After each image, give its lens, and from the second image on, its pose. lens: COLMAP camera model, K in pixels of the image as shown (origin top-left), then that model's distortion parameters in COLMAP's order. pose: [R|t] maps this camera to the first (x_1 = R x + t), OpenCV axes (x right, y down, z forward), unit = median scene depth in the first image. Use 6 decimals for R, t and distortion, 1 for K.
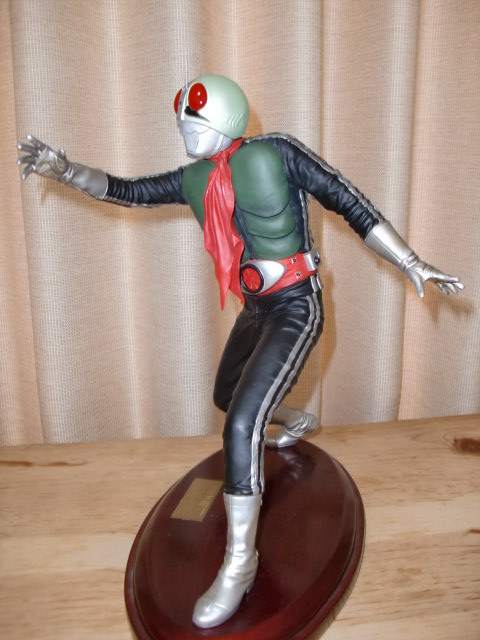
lens RADIAL K [[599.0, 0, 241.4], [0, 599.0, 317.7], [0, 0, 1]] dist [-0.107957, 0.000000]
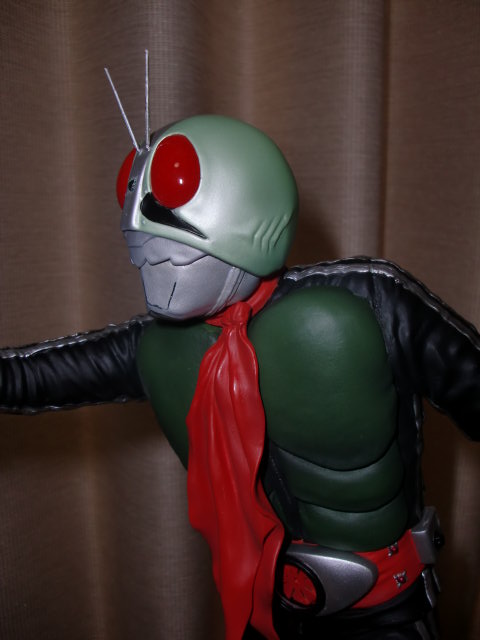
lens RADIAL K [[599.0, 0, 228.6], [0, 599.0, 334.8], [0, 0, 1]] dist [-0.107957, 0.000000]
pose [[0.999733, 0.014182, -0.018230, -0.017935], [-0.014882, 0.999135, -0.038834, -0.155012], [0.017664, 0.039095, 0.999079, 0.376506]]
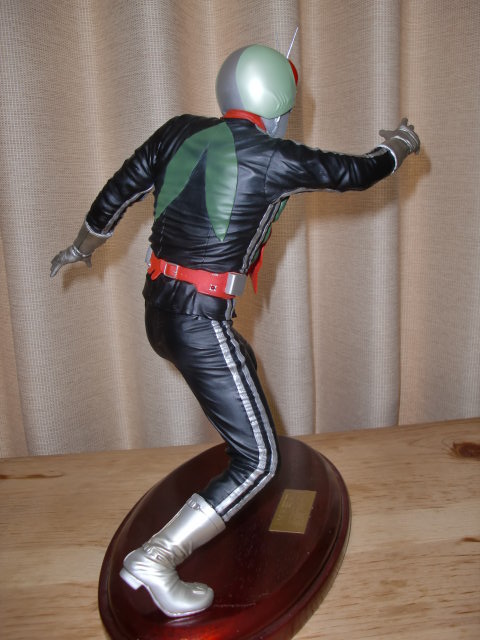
lens RADIAL K [[599.0, 0, 238.9], [0, 599.0, 320.8], [0, 0, 1]] dist [-0.107957, 0.000000]
pose [[0.998987, -0.027865, -0.035348, 0.058613], [0.026931, 0.999282, -0.026638, 0.026115], [0.036065, 0.025659, 0.999020, 0.042542]]
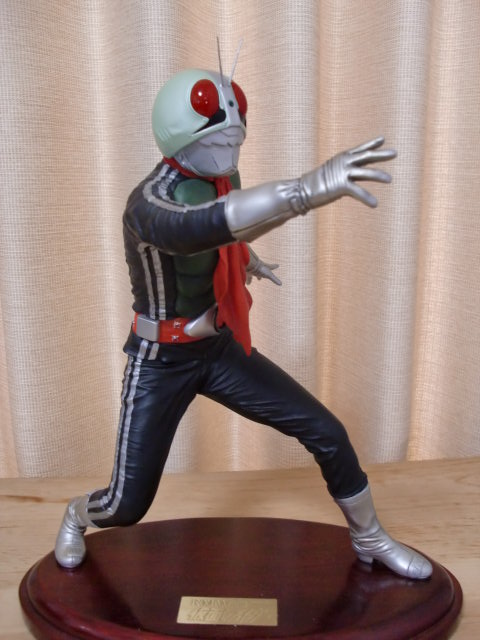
lens RADIAL K [[599.0, 0, 238.7], [0, 599.0, 323.0], [0, 0, 1]] dist [-0.107957, 0.000000]
pose [[0.995305, 0.022829, -0.094059, 0.111516], [-0.023734, 0.999682, -0.008519, -0.035973], [0.093835, 0.010711, 0.995530, 0.107738]]
